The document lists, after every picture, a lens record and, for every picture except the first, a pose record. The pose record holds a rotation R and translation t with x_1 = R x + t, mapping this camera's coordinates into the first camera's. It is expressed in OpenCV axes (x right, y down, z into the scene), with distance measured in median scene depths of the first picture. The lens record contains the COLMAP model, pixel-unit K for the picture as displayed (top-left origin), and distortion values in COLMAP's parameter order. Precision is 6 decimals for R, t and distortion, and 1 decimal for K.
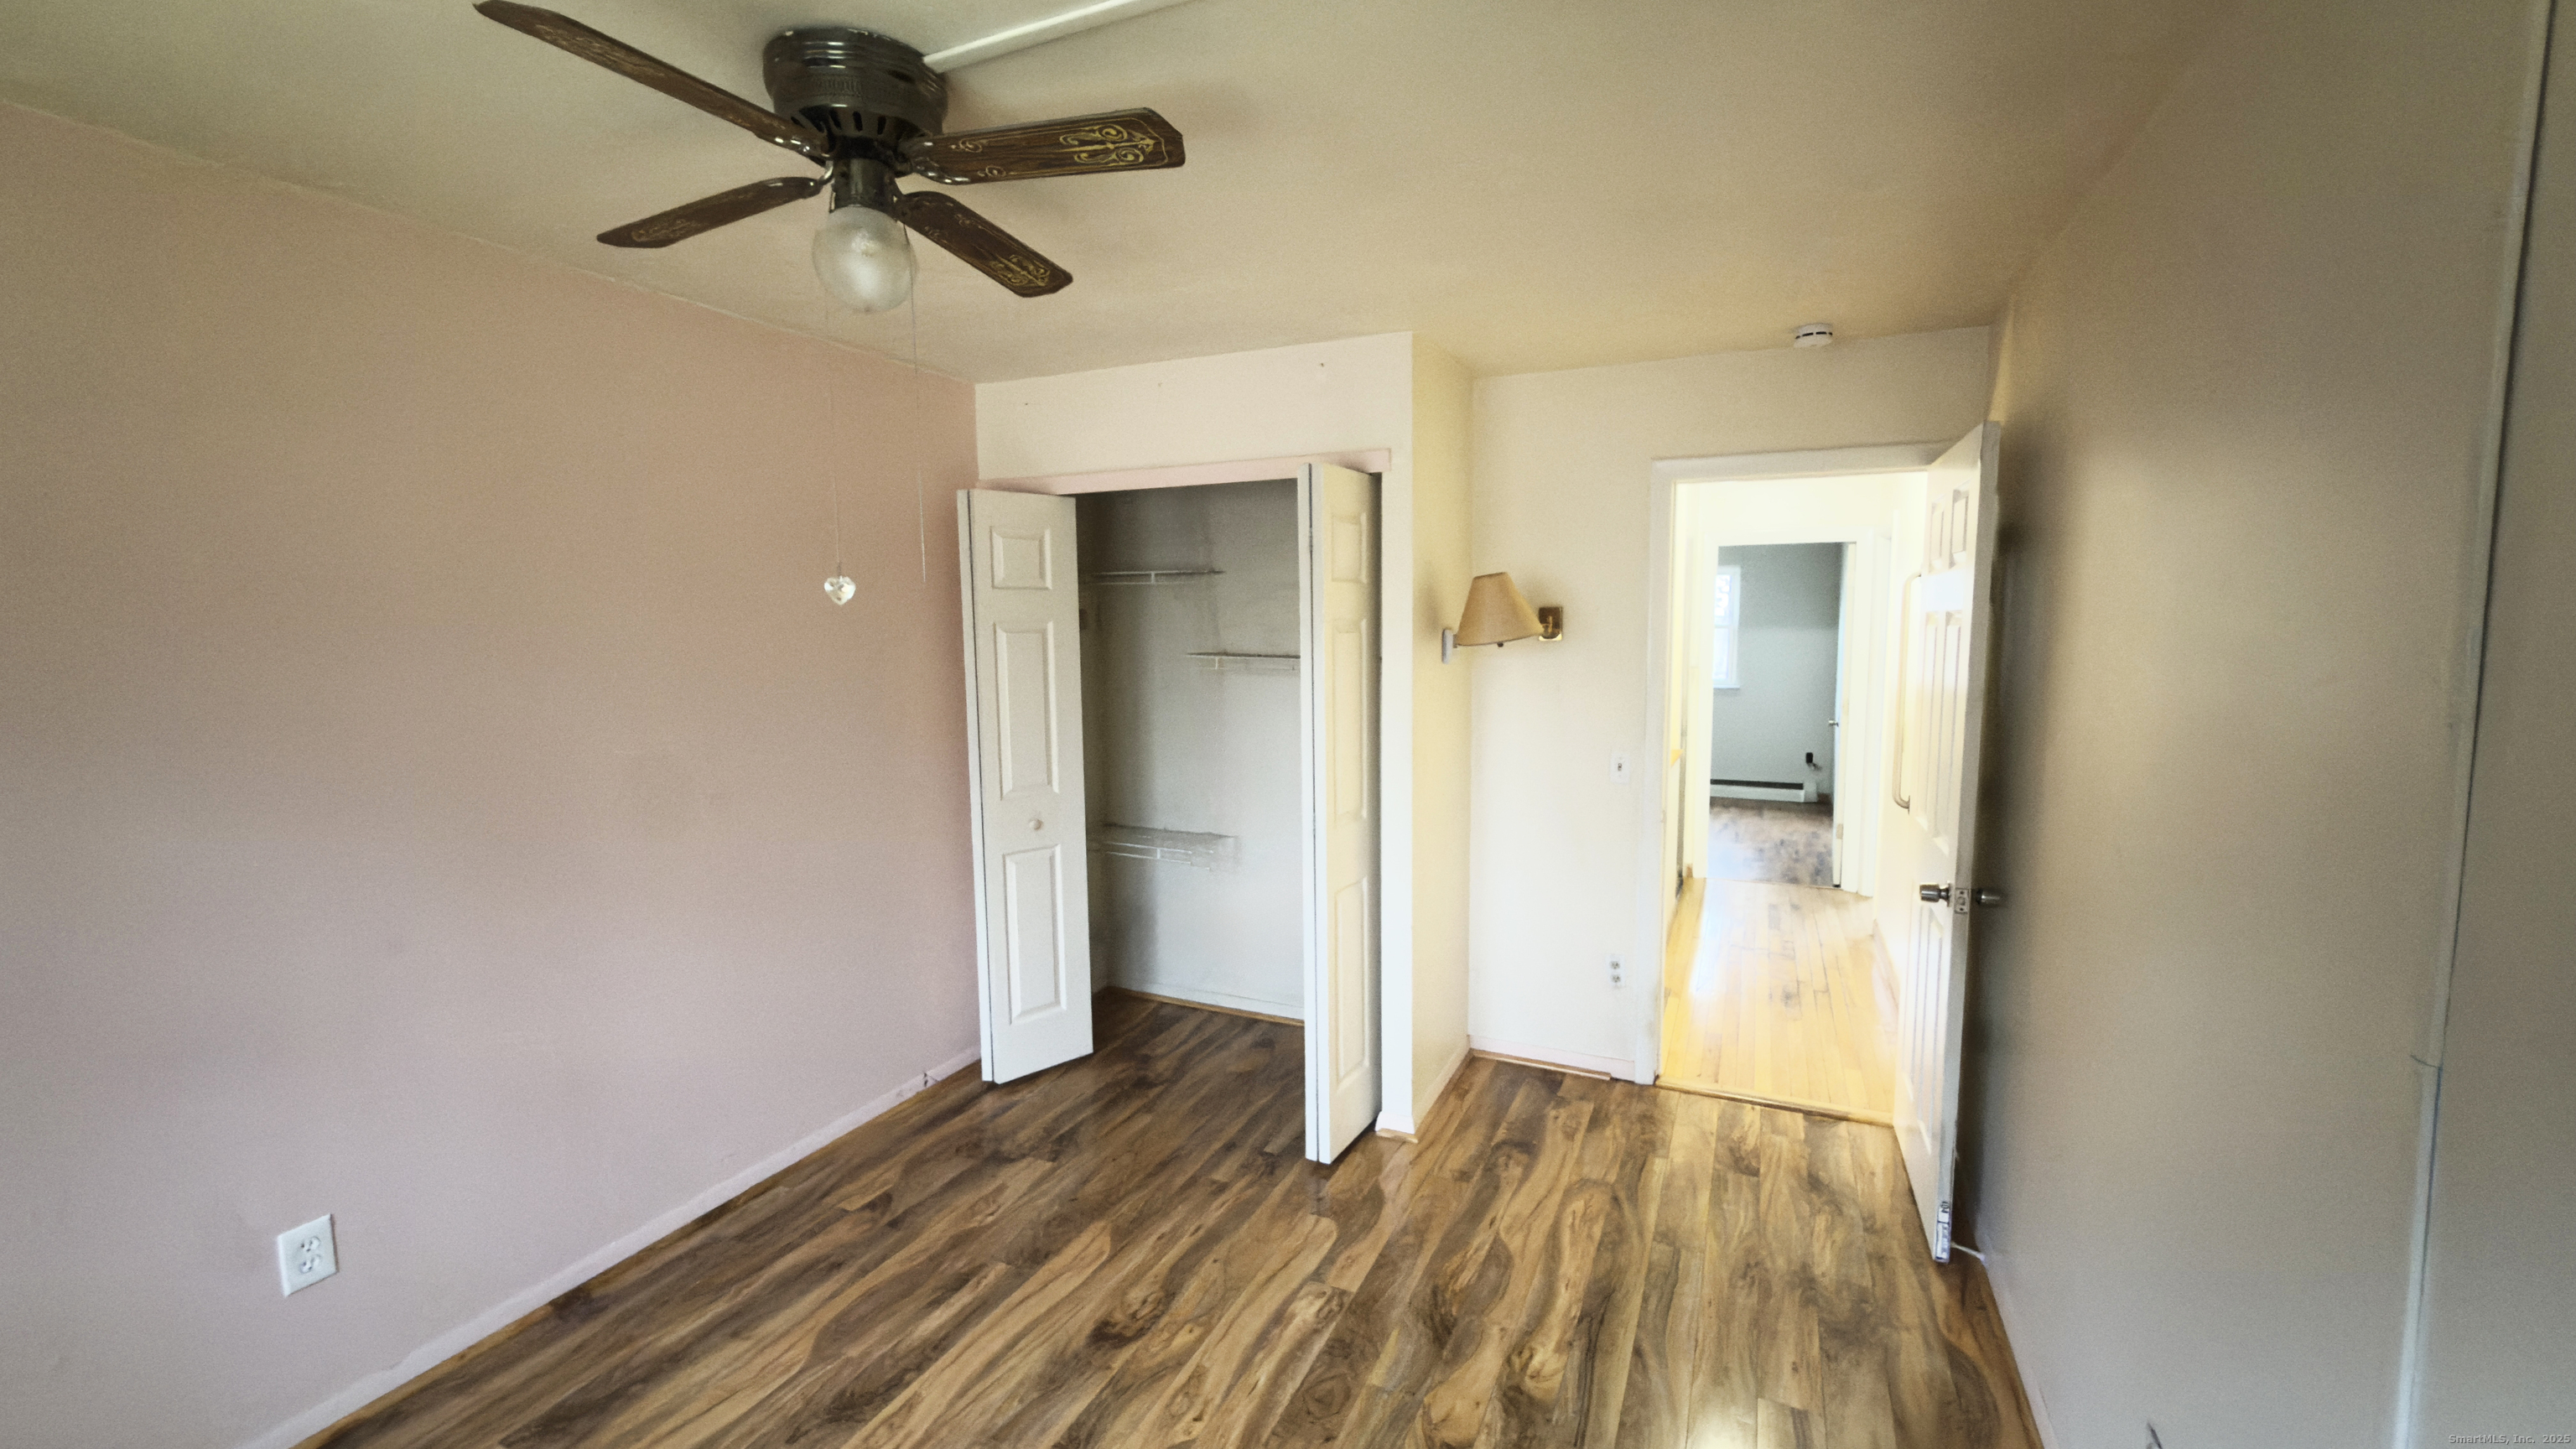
lens RADIAL K [[1022.8, 0, 1291.3], [0, 1022.8, 722.2], [0, 0, 1]] dist [-0.000665, 0.000125]
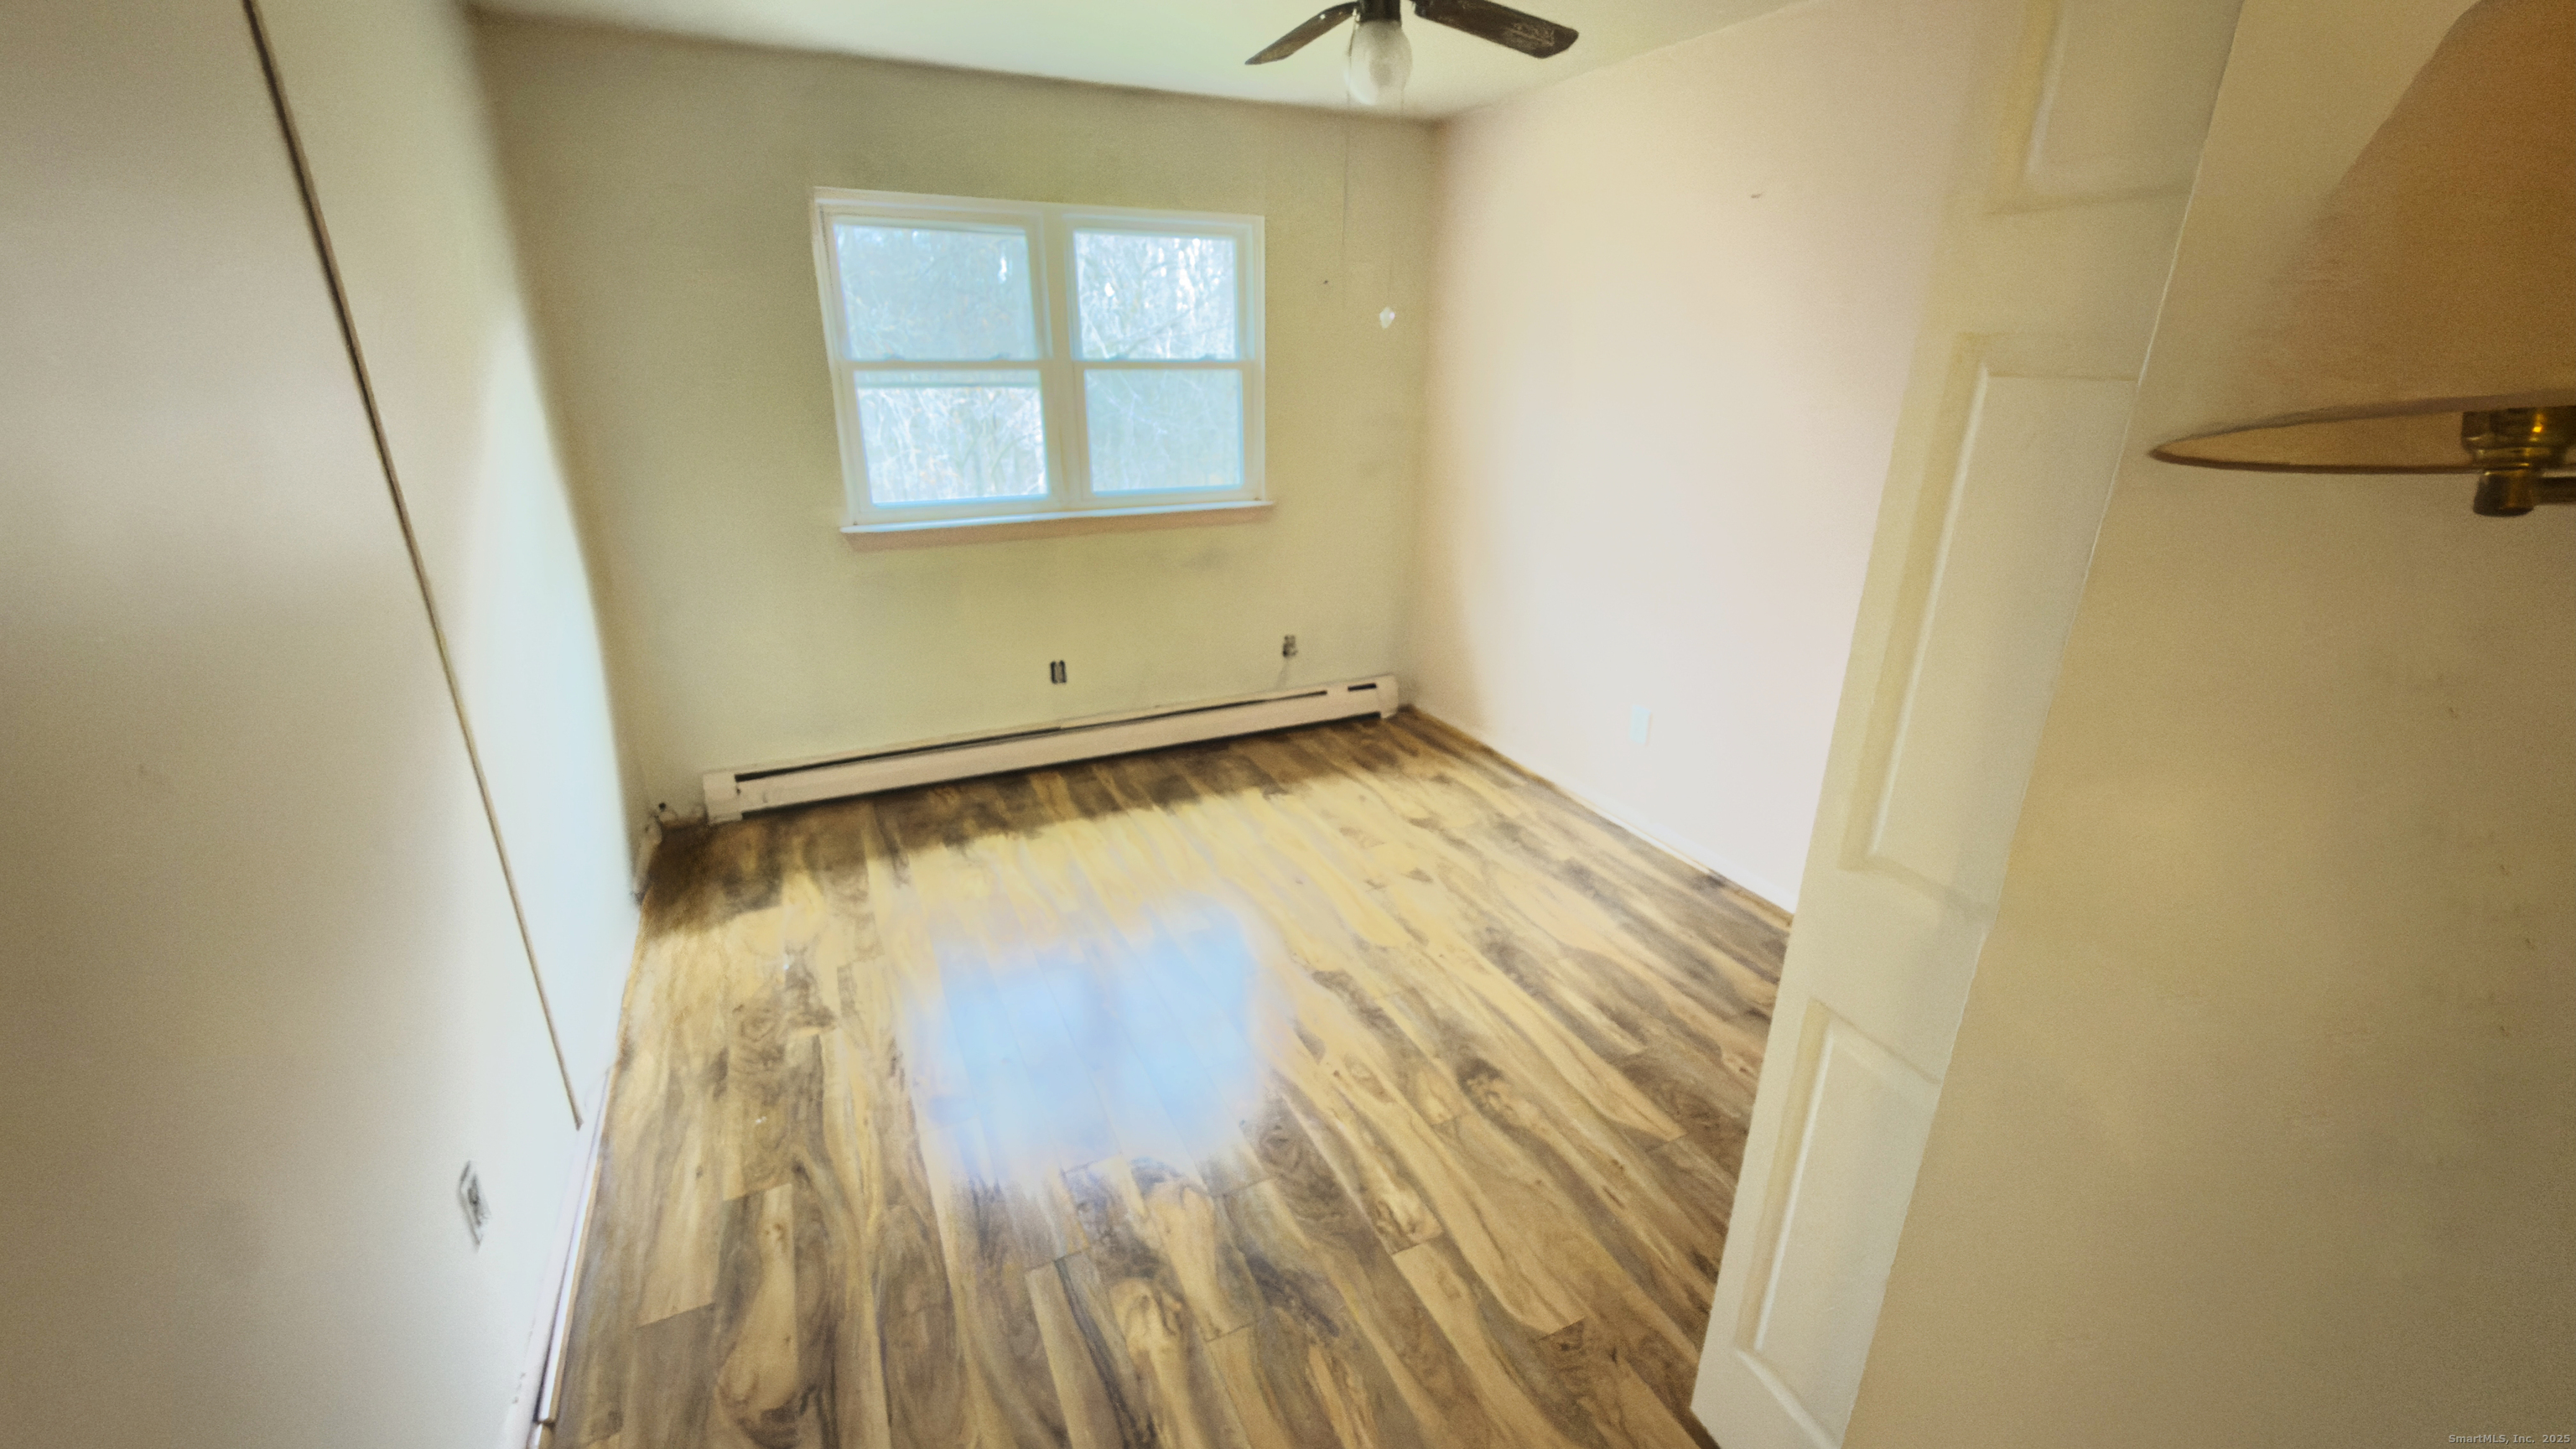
lens RADIAL K [[1022.8, 0, 1291.3], [0, 1022.8, 722.2], [0, 0, 1]] dist [-0.000665, 0.000125]
pose [[-0.634470, 0.265583, -0.725888, 0.598879], [-0.083191, 0.910199, 0.405731, -0.127610], [0.768458, 0.317811, -0.555400, 1.313313]]
